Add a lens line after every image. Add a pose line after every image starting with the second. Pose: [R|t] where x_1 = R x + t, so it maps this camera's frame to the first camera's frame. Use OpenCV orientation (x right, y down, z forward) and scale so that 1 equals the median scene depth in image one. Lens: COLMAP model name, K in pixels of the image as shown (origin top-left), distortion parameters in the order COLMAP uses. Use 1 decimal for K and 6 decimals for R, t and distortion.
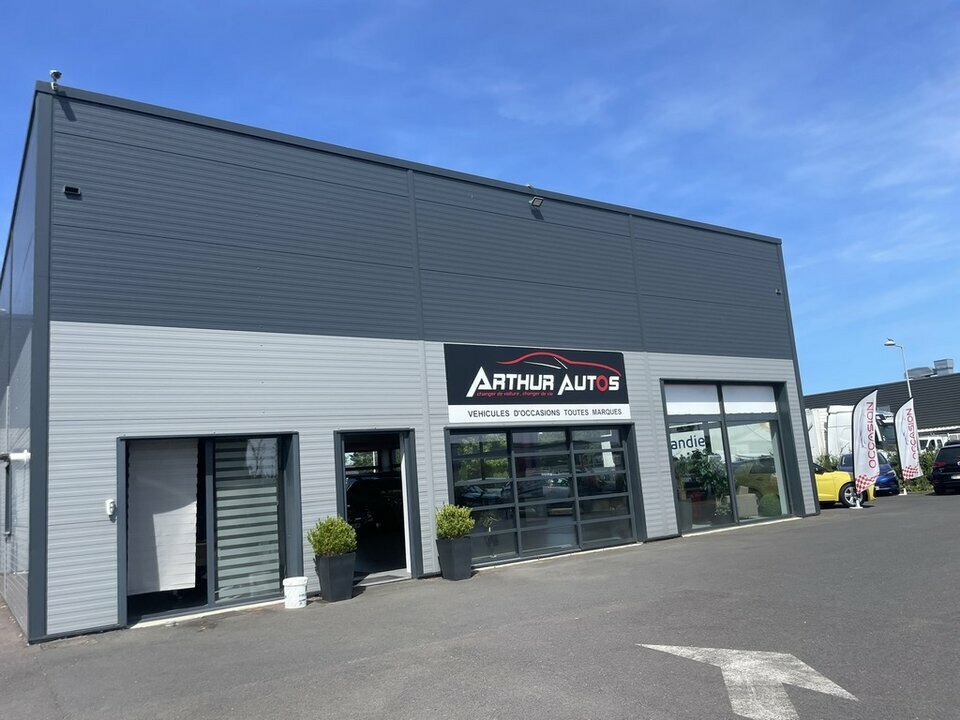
lens RADIAL K [[734.2, 0, 482.0], [0, 734.2, 369.7], [0, 0, 1]] dist [0.107347, -0.160867]
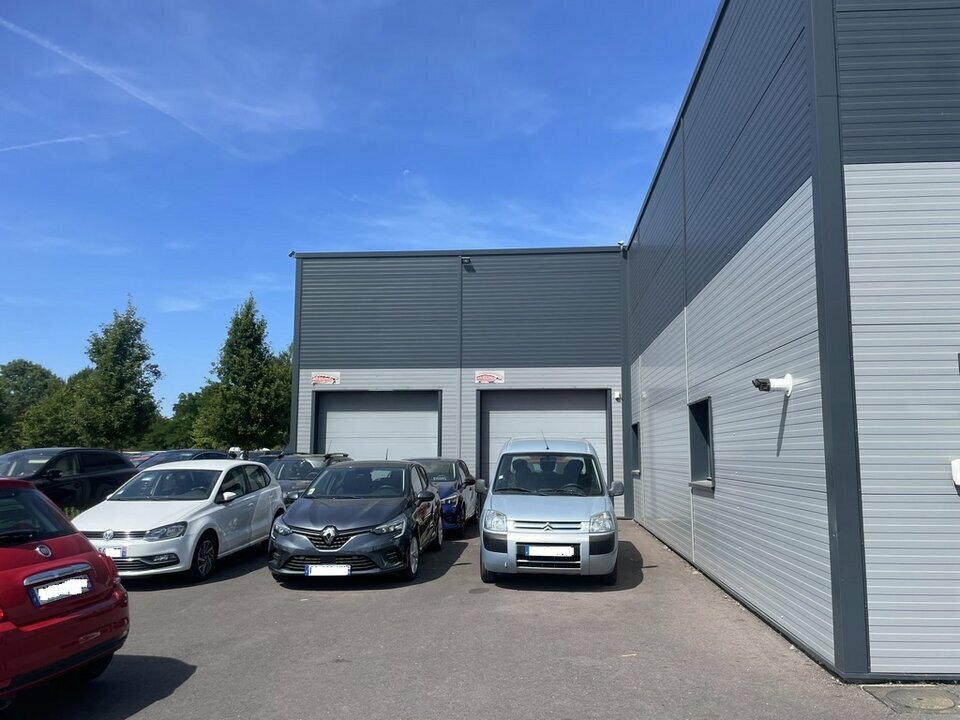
lens RADIAL K [[726.6, 0, 480.0], [0, 726.6, 360.0], [0, 0, 1]] dist [0.004837, 0.003602]
pose [[0.763337, -0.005686, -0.645976, -0.279730], [0.038412, 0.998591, 0.036601, 0.042115], [0.644858, -0.052752, 0.762480, 0.223586]]
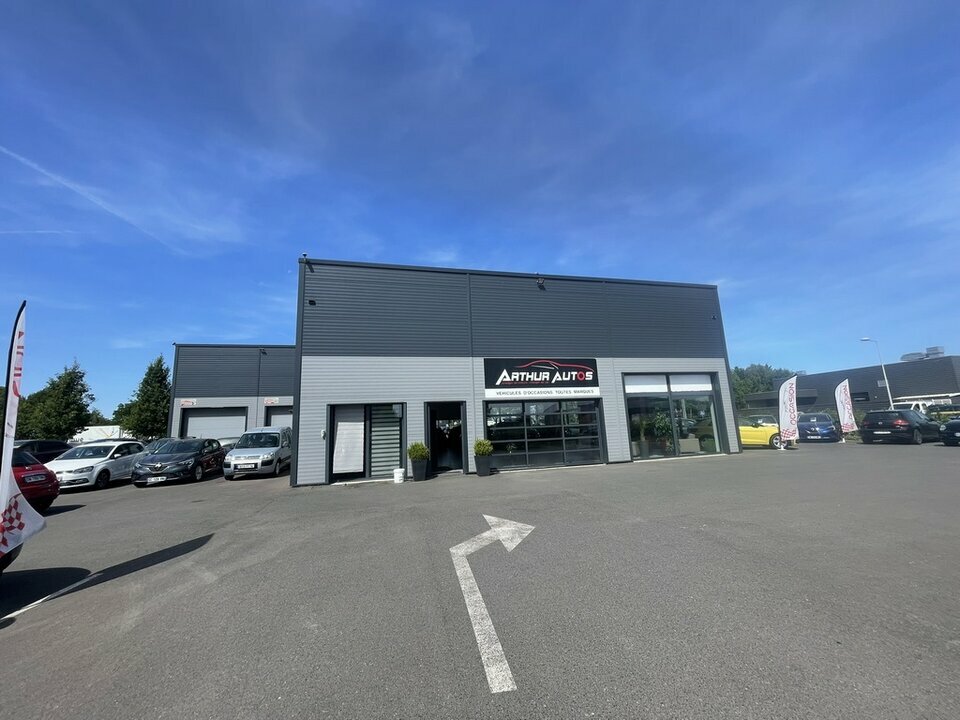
lens RADIAL K [[390.3, 0, 480.0], [0, 390.3, 360.0], [0, 0, 1]] dist [-0.003658, -0.000348]
pose [[0.937484, -0.021424, -0.347368, 0.280457], [0.021524, 0.999762, -0.003571, -0.024472], [0.347362, -0.004128, 0.937722, 0.002389]]
